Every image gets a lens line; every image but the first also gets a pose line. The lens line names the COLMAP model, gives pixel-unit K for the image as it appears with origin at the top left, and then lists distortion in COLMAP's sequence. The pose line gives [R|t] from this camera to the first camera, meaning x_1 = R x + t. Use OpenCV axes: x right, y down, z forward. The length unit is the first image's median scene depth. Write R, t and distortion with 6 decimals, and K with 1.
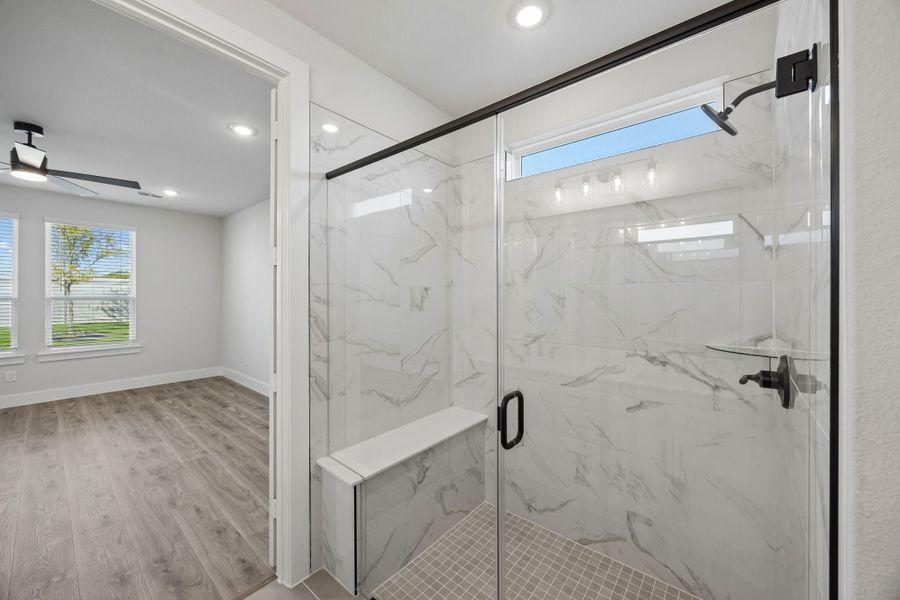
lens RADIAL K [[347.5, 0, 449.5], [0, 347.5, 296.8], [0, 0, 1]] dist [0.004730, -0.001361]
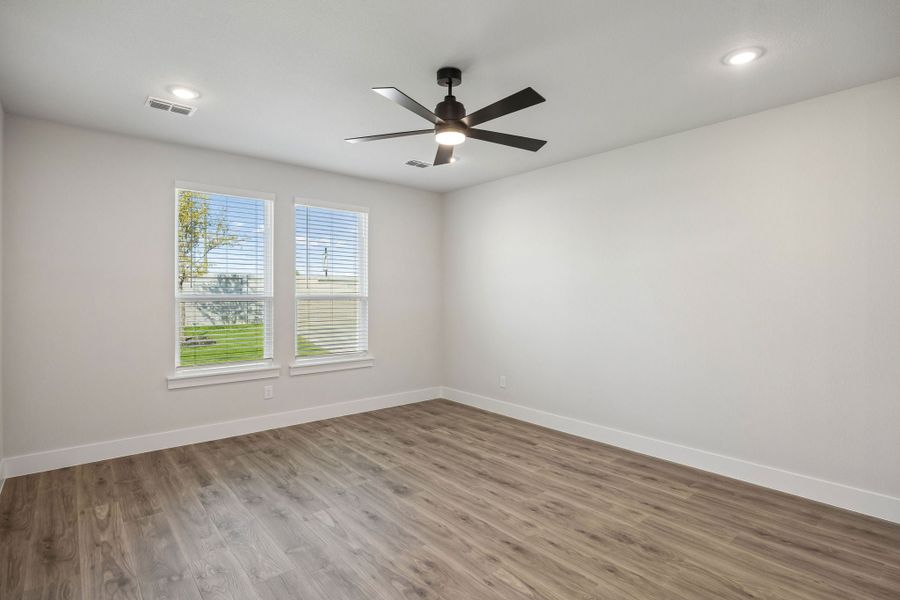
lens RADIAL K [[452.5, 0, 443.6], [0, 452.5, 299.2], [0, 0, 1]] dist [-0.003802, 0.002061]
pose [[0.988744, 0.006956, -0.149455, -0.778272], [-0.006016, 0.999959, 0.006742, -0.001859], [0.149496, -0.005767, 0.988746, 0.009429]]
